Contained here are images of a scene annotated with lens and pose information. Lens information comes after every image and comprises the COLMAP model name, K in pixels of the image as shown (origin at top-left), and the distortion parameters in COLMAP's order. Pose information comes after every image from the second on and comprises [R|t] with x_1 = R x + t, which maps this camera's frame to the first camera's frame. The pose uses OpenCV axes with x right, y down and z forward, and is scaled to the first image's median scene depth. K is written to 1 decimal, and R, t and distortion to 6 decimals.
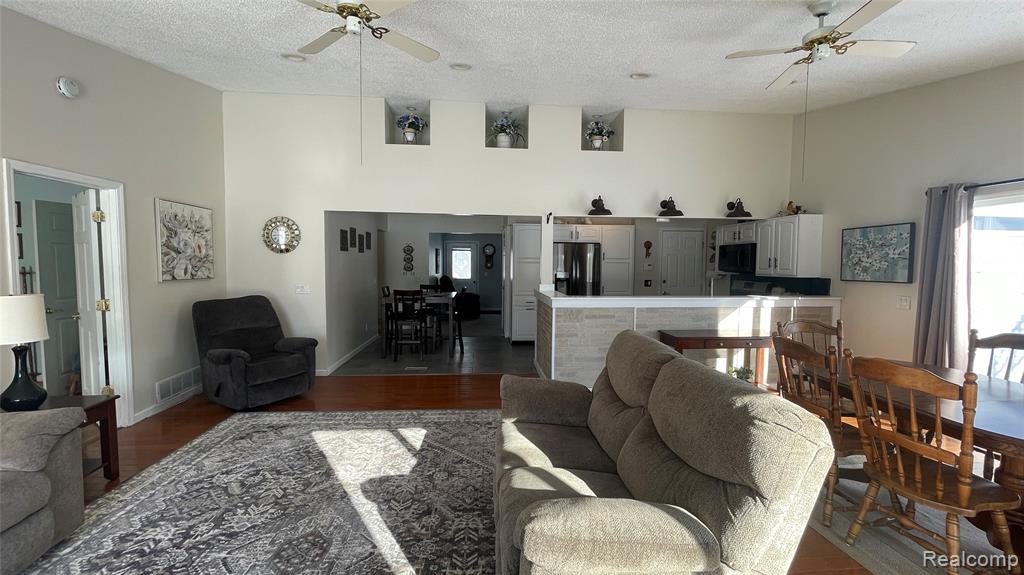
lens RADIAL K [[415.3, 0, 511.3], [0, 415.3, 286.8], [0, 0, 1]] dist [-0.003817, 0.001473]
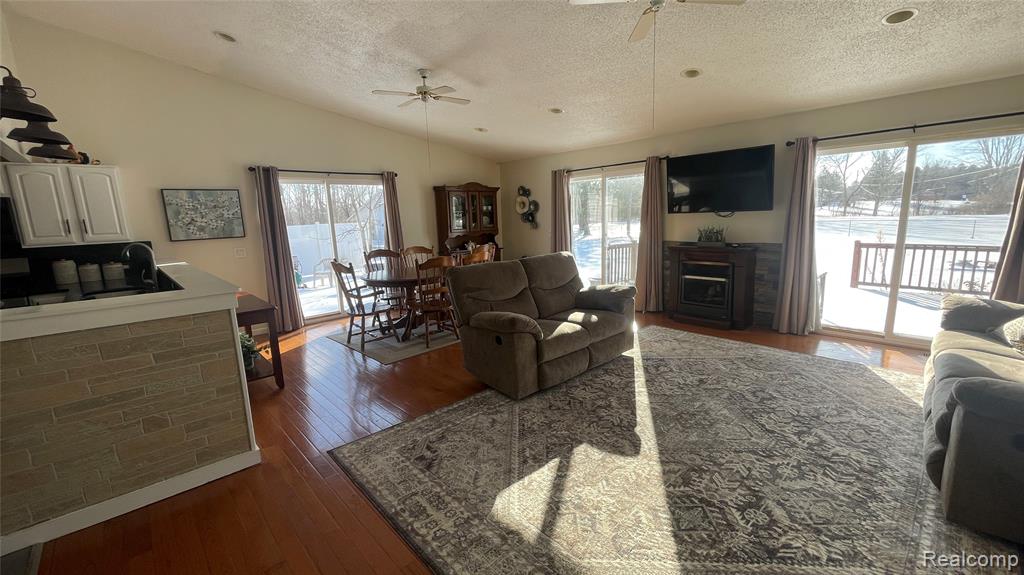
lens RADIAL K [[415.3, 0, 514.0], [0, 415.3, 290.1], [0, 0, 1]] dist [-0.003817, 0.001473]
pose [[-0.627390, -0.125601, 0.768509, -0.520345], [0.075067, 0.972555, 0.220231, -0.061071], [-0.775079, 0.195861, -0.600743, 1.014059]]
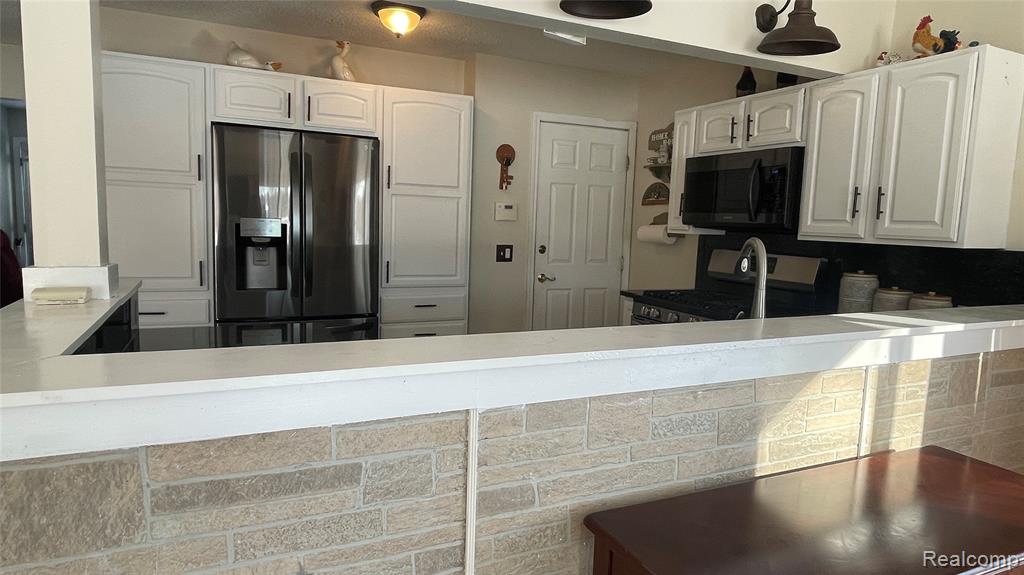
lens RADIAL K [[610.1, 0, 509.7], [0, 610.1, 286.1], [0, 0, 1]] dist [0.006221, -0.015744]
pose [[0.939719, -0.012499, 0.341719, 0.221847], [-0.008480, 0.998173, 0.059829, -0.020297], [-0.341843, -0.059121, 0.937896, 0.744519]]
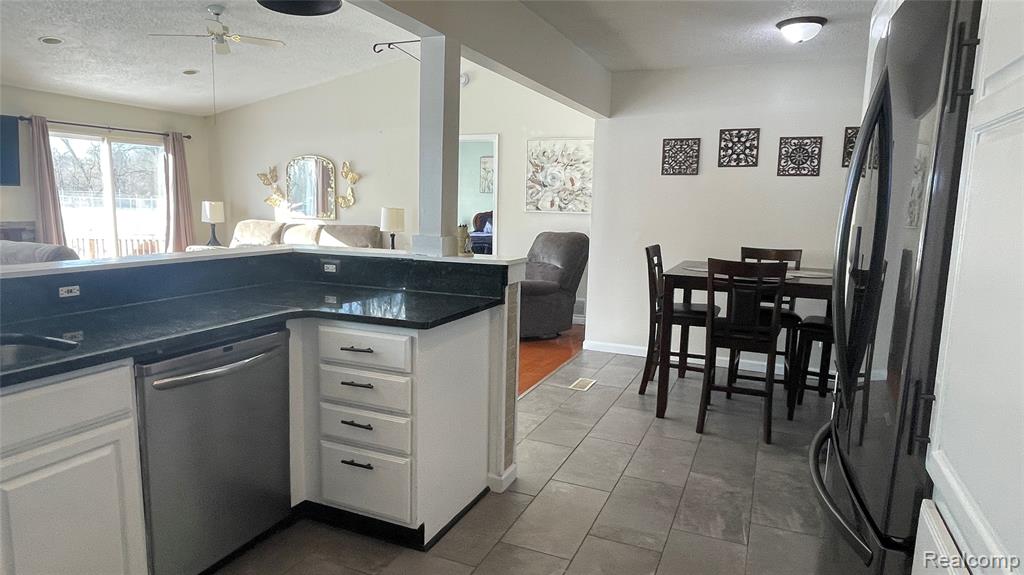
lens RADIAL K [[610.1, 0, 510.0], [0, 610.1, 287.3], [0, 0, 1]] dist [0.006221, -0.015744]
pose [[-0.472592, 0.103606, -0.875170, 0.619295], [-0.078353, 0.984193, 0.158823, -0.061797], [0.877791, 0.143631, -0.457004, 1.545301]]
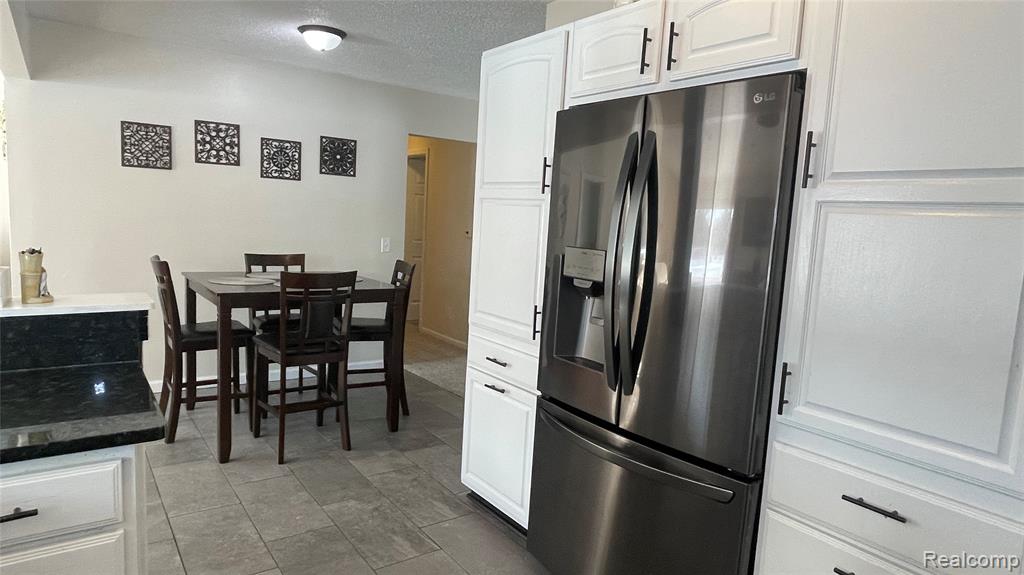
lens RADIAL K [[610.1, 0, 513.7], [0, 610.1, 282.3], [0, 0, 1]] dist [0.006221, -0.015744]
pose [[0.524032, 0.109326, -0.844653, 0.557297], [-0.098357, 0.992860, 0.067487, -0.056561], [0.846000, 0.047712, 0.531044, 1.268645]]
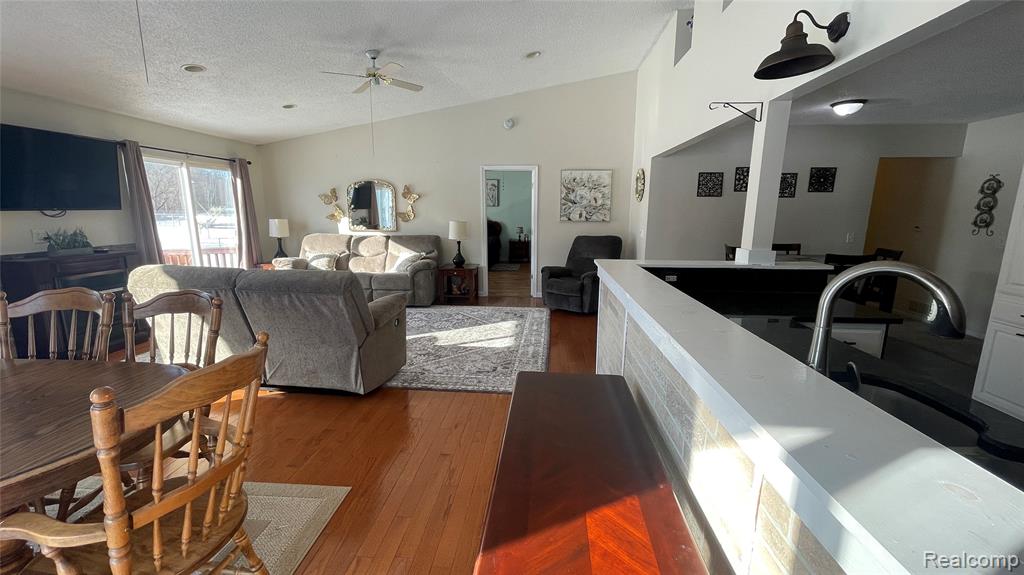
lens RADIAL K [[415.3, 0, 513.5], [0, 415.3, 287.5], [0, 0, 1]] dist [-0.003817, 0.001473]
pose [[-0.165408, 0.172095, -0.971094, 0.730889], [-0.065002, 0.980614, 0.184854, -0.041282], [0.984081, 0.093700, -0.151015, 0.946600]]
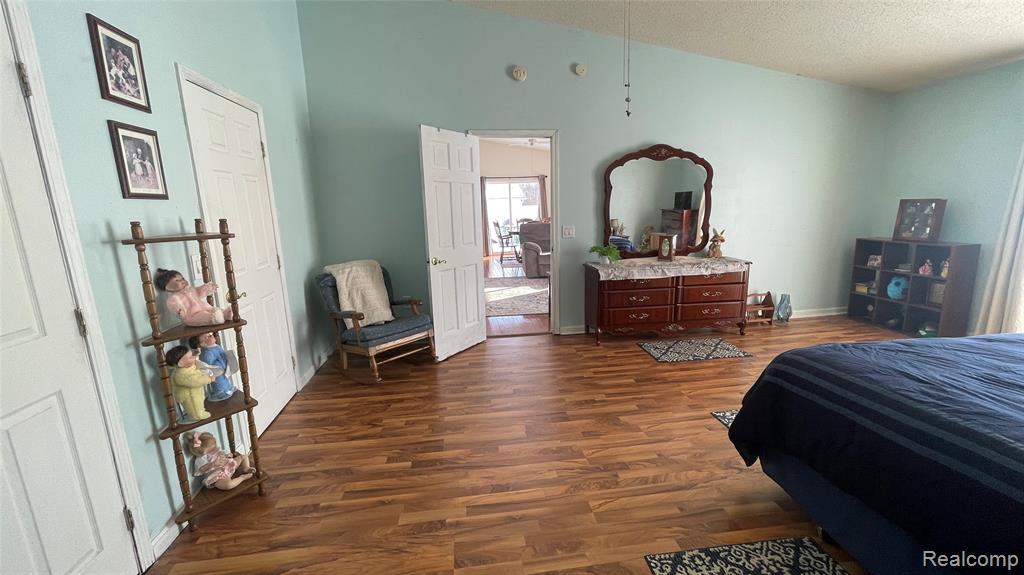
lens RADIAL K [[415.3, 0, 513.4], [0, 415.3, 287.8], [0, 0, 1]] dist [-0.003817, 0.001473]
pose [[-0.049410, -0.201496, 0.978242, -1.683452], [0.088630, 0.974690, 0.205241, -0.039963], [-0.994838, 0.096842, -0.030301, 0.734935]]
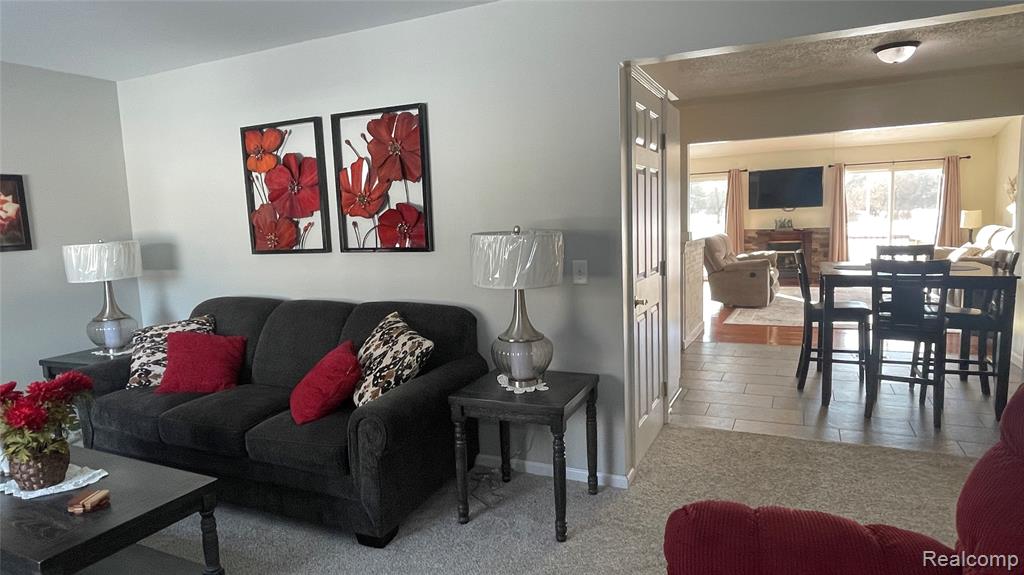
lens RADIAL K [[610.1, 0, 514.3], [0, 610.1, 295.3], [0, 0, 1]] dist [0.006221, -0.015744]
pose [[-0.865547, -0.041965, 0.499067, -0.271003], [0.056580, 0.981910, 0.180695, -0.139583], [-0.497622, 0.184638, -0.847515, 2.565792]]
